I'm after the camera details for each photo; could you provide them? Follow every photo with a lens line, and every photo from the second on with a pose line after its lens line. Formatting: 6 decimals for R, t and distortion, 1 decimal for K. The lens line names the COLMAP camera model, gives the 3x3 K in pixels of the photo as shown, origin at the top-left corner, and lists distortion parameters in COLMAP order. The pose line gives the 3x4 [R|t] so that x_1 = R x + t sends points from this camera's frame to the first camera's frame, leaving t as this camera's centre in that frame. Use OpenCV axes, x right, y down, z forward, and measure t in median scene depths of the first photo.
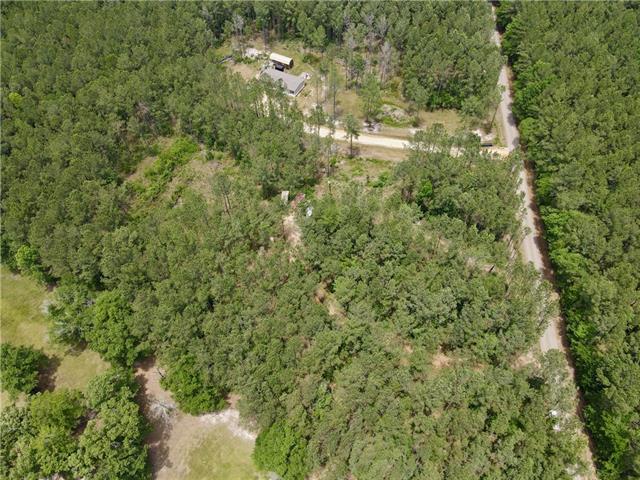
lens RADIAL K [[474.5, 0, 320.6], [0, 474.5, 241.0], [0, 0, 1]] dist [0.022664, -0.010022]
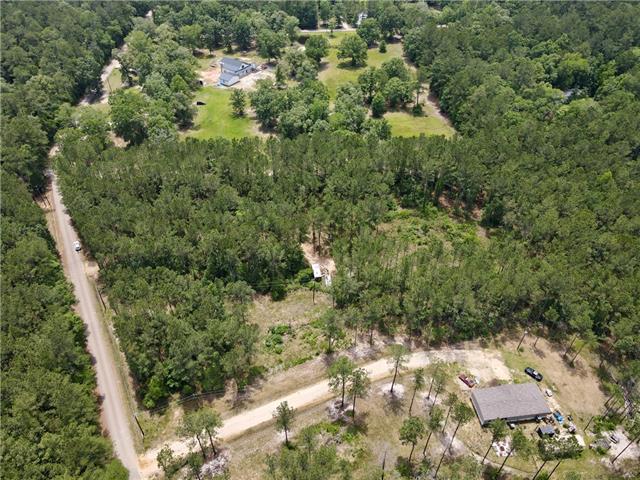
lens RADIAL K [[474.5, 0, 319.5], [0, 474.5, 240.5], [0, 0, 1]] dist [0.022664, -0.010022]
pose [[-0.809915, 0.402446, -0.426703, 0.352028], [-0.467322, -0.003108, 0.884082, -0.894647], [0.354469, 0.915439, 0.190589, 0.685346]]
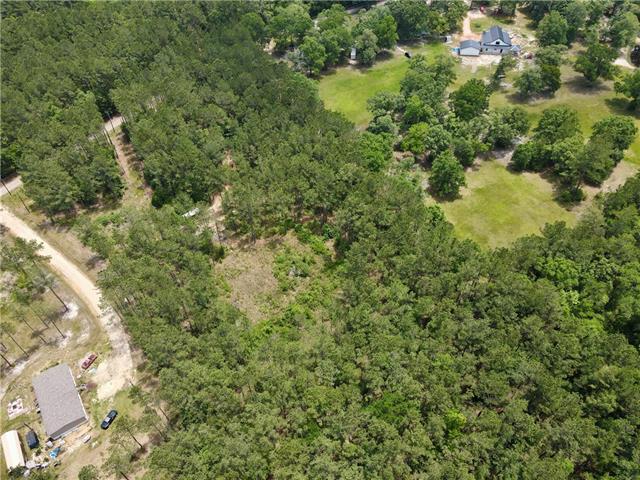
lens RADIAL K [[474.5, 0, 318.3], [0, 474.5, 239.5], [0, 0, 1]] dist [0.022664, -0.010022]
pose [[-0.887693, -0.313041, 0.337647, -0.599916], [0.395413, -0.142587, 0.907368, -0.844846], [-0.235900, 0.938975, 0.250355, 0.663326]]
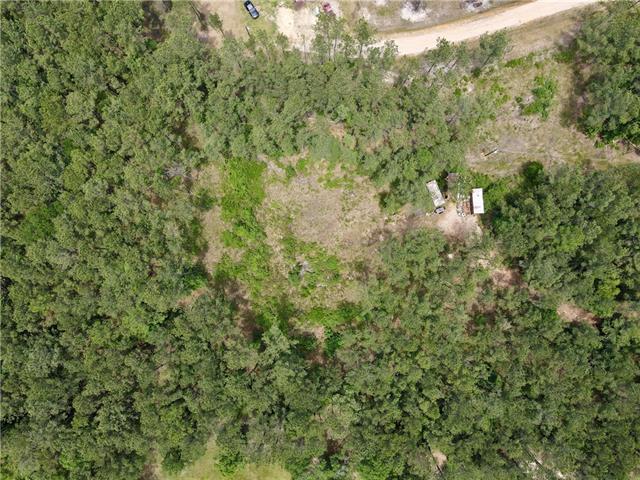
lens RADIAL K [[474.5, 0, 320.6], [0, 474.5, 237.8], [0, 0, 1]] dist [0.022664, -0.010022]
pose [[0.882454, -0.470396, 0.001480, -0.243356], [0.385530, 0.725043, 0.570683, -0.484745], [-0.269520, -0.503032, 0.821169, 0.402952]]
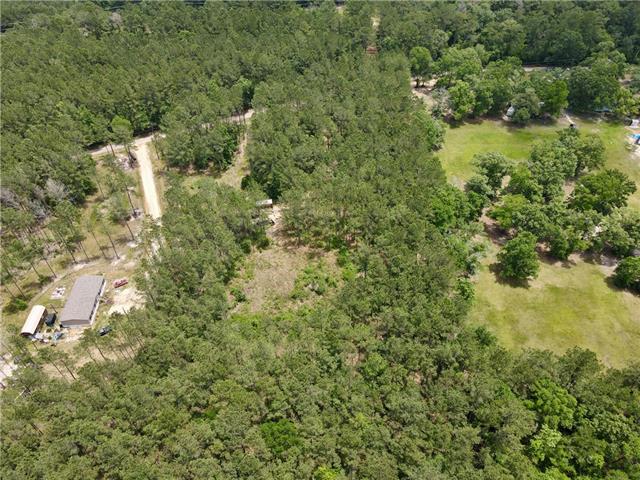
lens RADIAL K [[474.5, 0, 316.9], [0, 474.5, 242.6], [0, 0, 1]] dist [0.022664, -0.010022]
pose [[-0.526792, -0.568872, 0.631565, -0.807008], [0.709214, 0.115381, 0.695487, -0.701661], [-0.468514, 0.814292, 0.342670, 0.571687]]
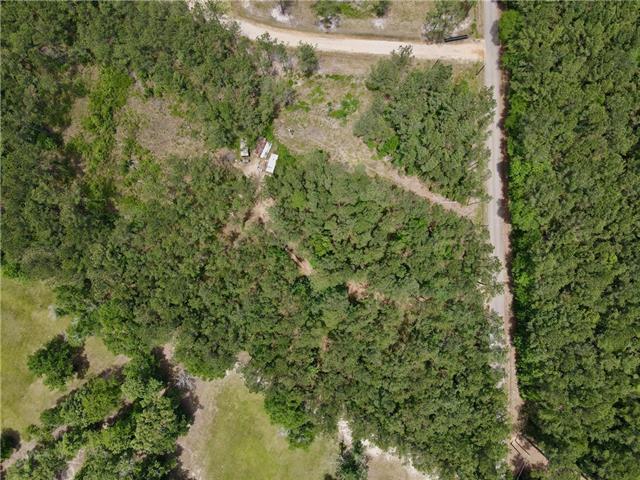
lens RADIAL K [[474.5, 0, 315.6], [0, 474.5, 242.0], [0, 0, 1]] dist [0.022664, -0.010022]
pose [[0.991698, -0.126998, 0.020147, 0.020119], [0.093026, 0.816756, 0.569434, -0.433706], [-0.088772, -0.562832, 0.821790, 0.098044]]
